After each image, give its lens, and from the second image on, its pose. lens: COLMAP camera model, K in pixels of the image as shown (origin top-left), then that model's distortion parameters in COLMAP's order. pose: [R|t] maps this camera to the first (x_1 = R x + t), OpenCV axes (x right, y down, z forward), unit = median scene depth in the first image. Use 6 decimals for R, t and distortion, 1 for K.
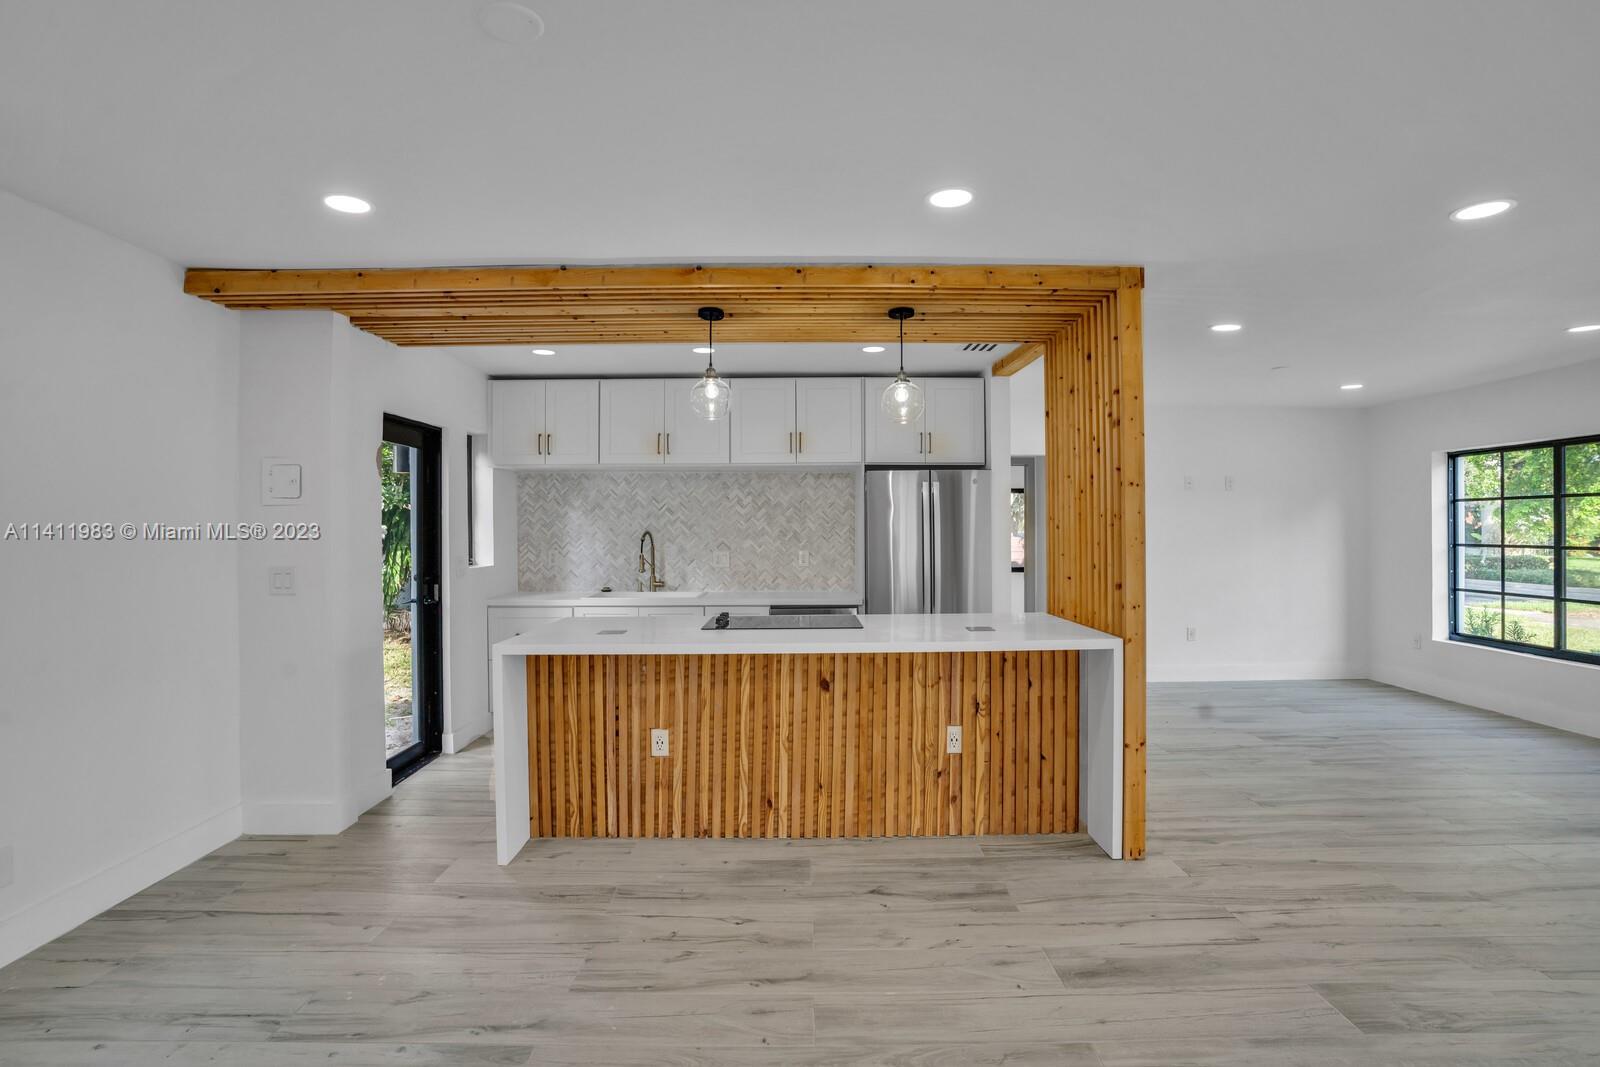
lens RADIAL K [[787.5, 0, 796.4], [0, 787.5, 521.9], [0, 0, 1]] dist [-0.081356, 0.037473]
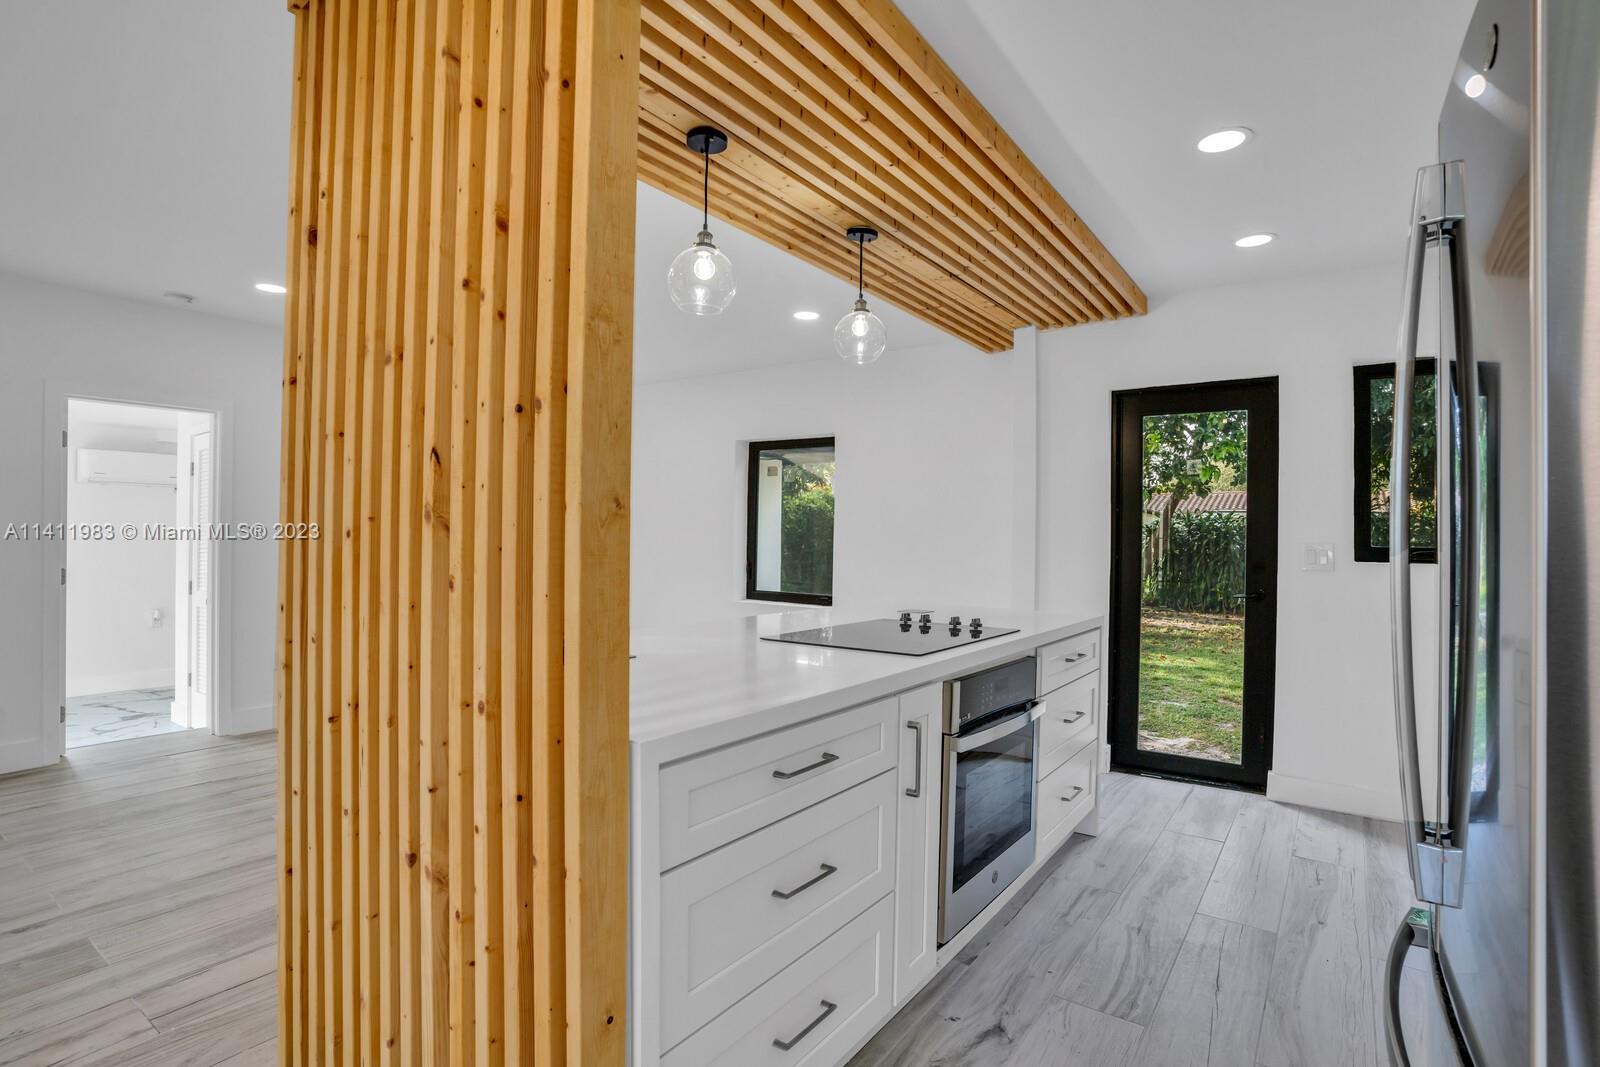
lens RADIAL K [[783.3, 0, 792.2], [0, 783.3, 532.5], [0, 0, 1]] dist [-0.079178, 0.036276]
pose [[-0.588760, -0.005312, -0.808290, 0.413556], [-0.001045, 0.999983, -0.005811, 0.036933], [0.808307, -0.002577, -0.588756, 0.989846]]
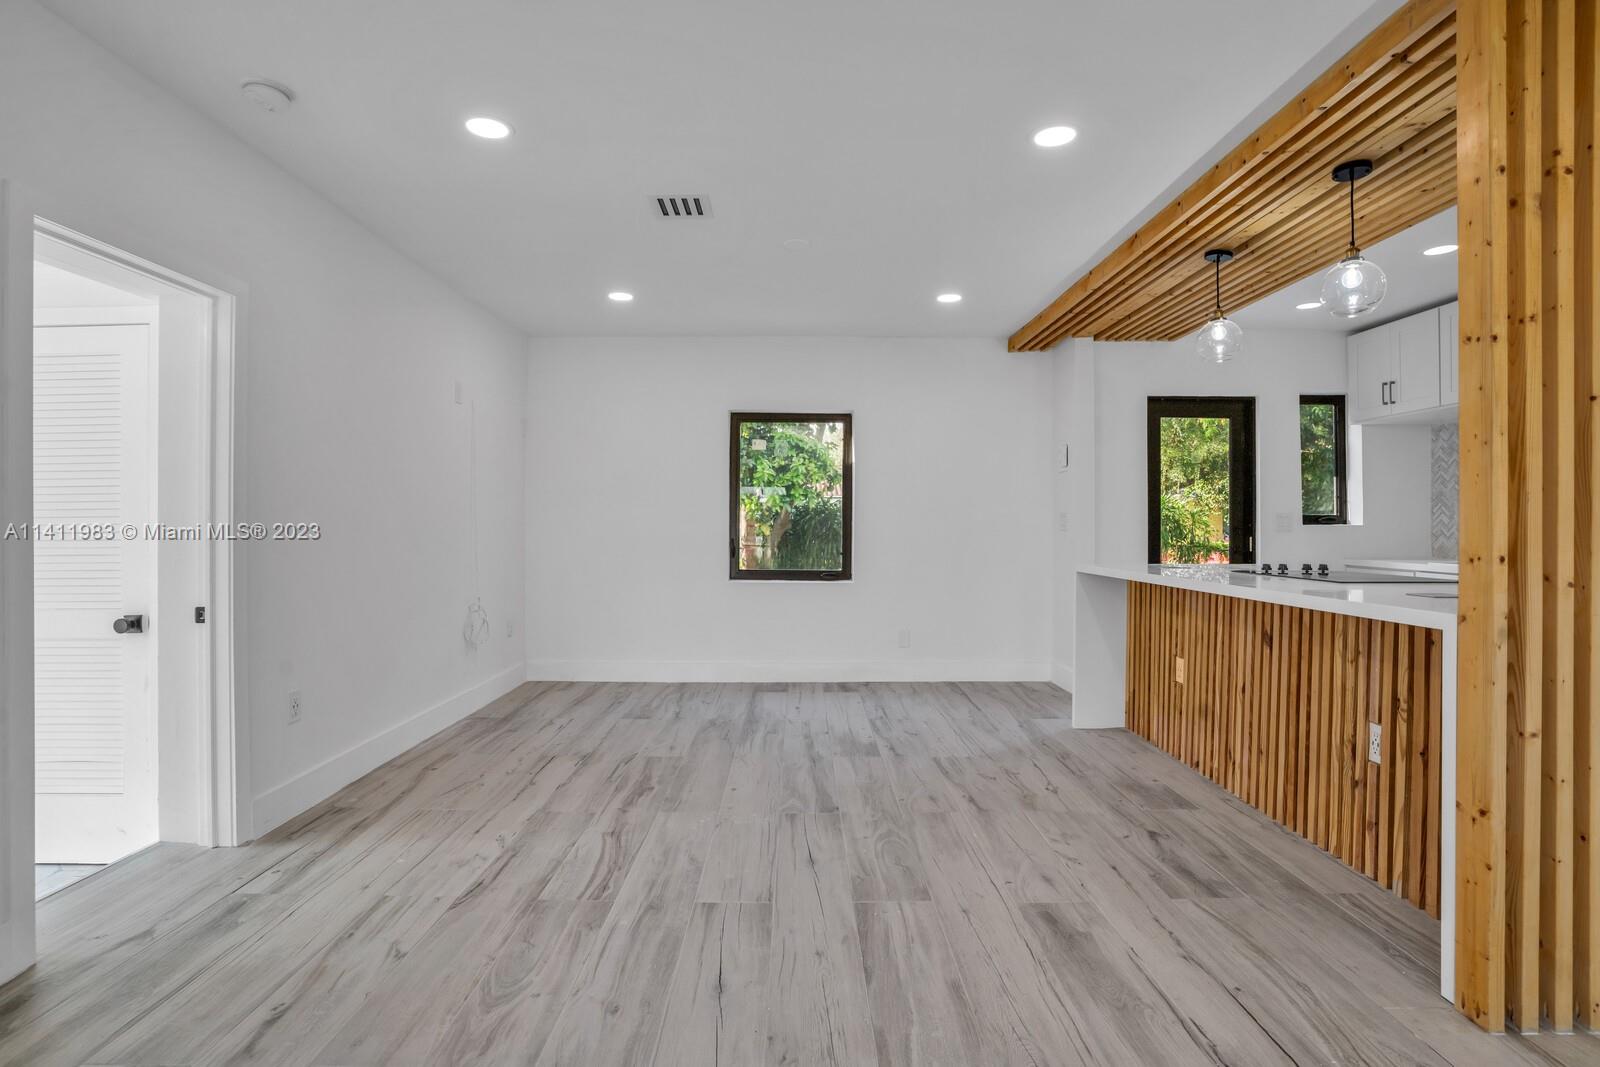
lens RADIAL K [[787.5, 0, 796.4], [0, 787.5, 521.9], [0, 0, 1]] dist [-0.081356, 0.037473]
pose [[-0.001833, 0.002706, -0.999995, 0.606287], [0.006421, 0.999976, 0.002694, 0.048207], [0.999978, -0.006416, -0.001850, 0.320021]]
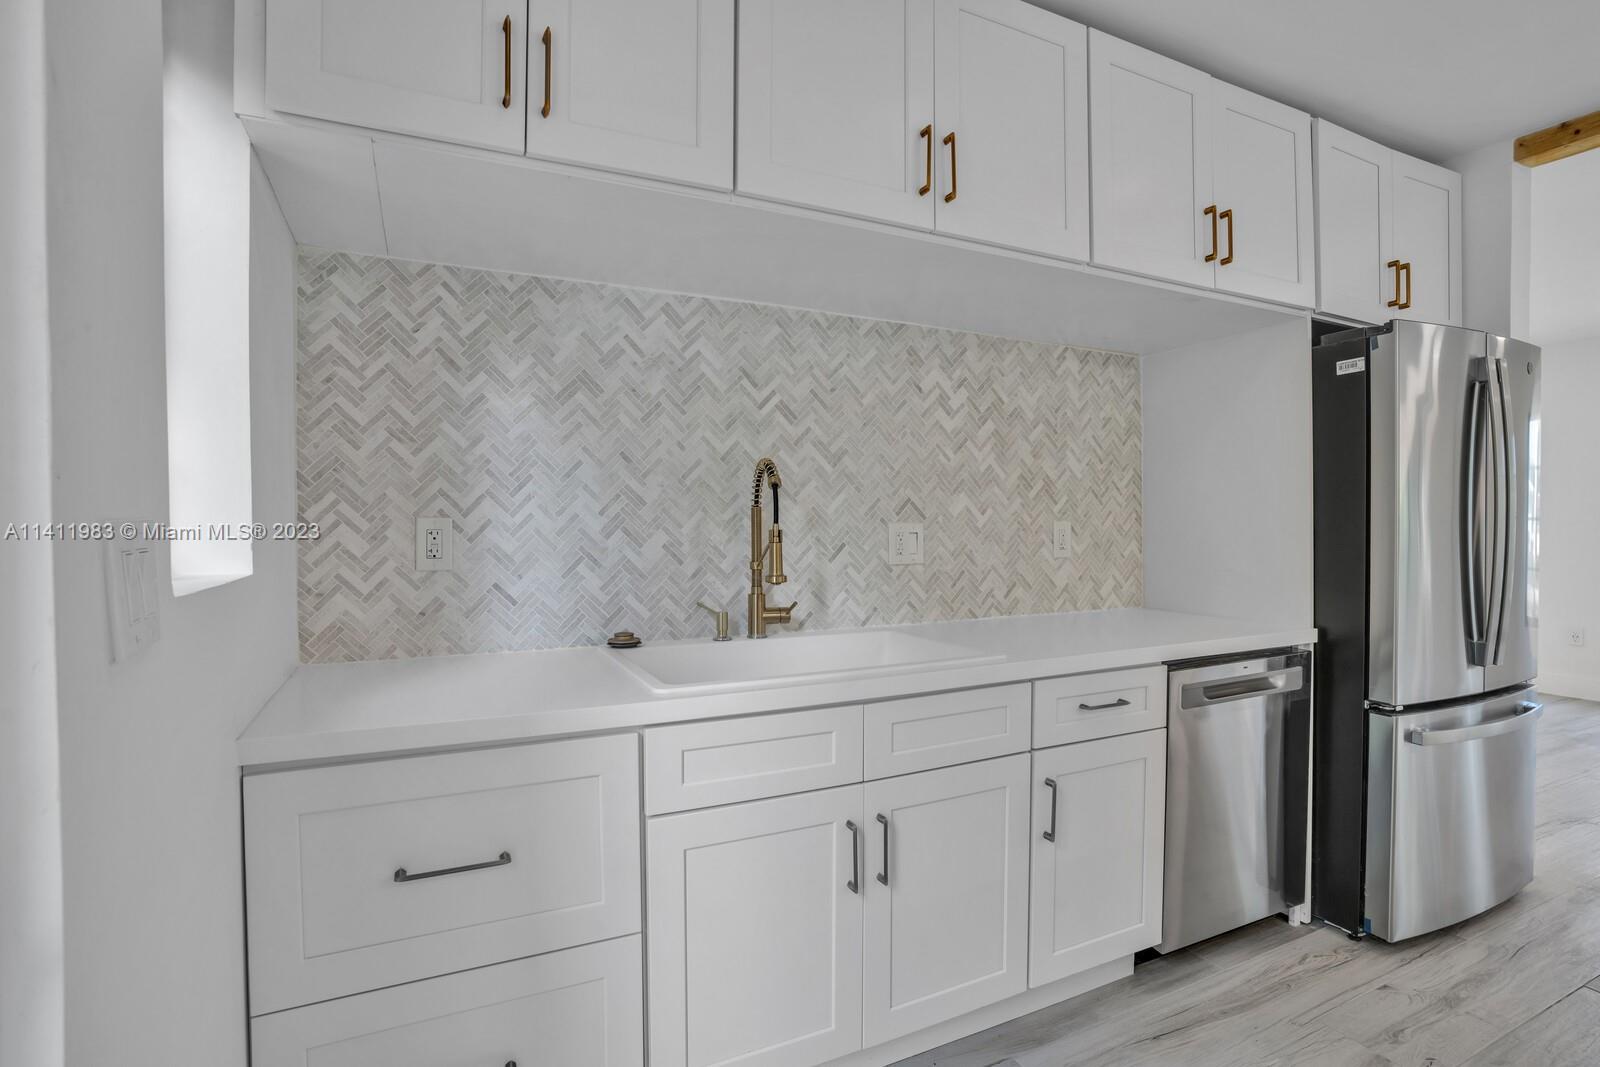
lens RADIAL K [[783.3, 0, 792.2], [0, 783.3, 532.5], [0, 0, 1]] dist [-0.079178, 0.036276]
pose [[0.901601, -0.002821, 0.432560, -0.371937], [-0.003060, 0.999912, 0.012899, 0.043989], [-0.432558, -0.012953, 0.901513, 0.794676]]
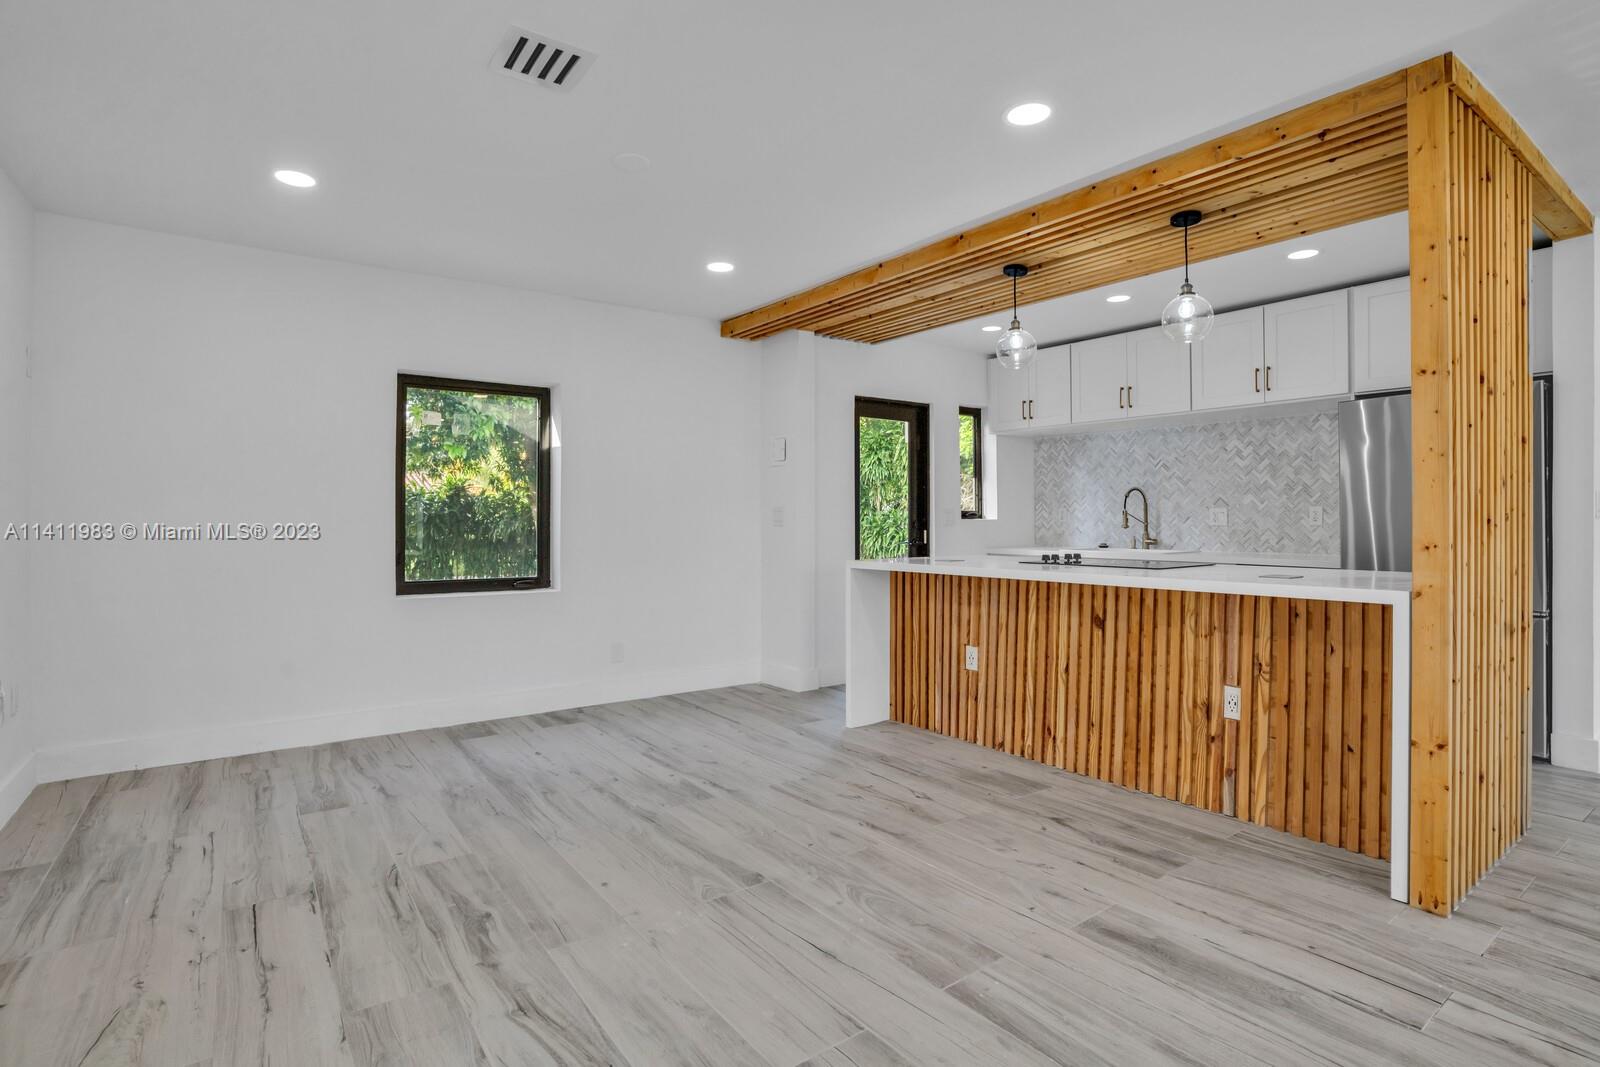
lens RADIAL K [[787.5, 0, 796.4], [0, 787.5, 521.9], [0, 0, 1]] dist [-0.081356, 0.037473]
pose [[0.587990, 0.006652, -0.808841, 0.404757], [0.006248, 0.999899, 0.012766, 0.045906], [0.808844, -0.012560, 0.587889, 0.085177]]
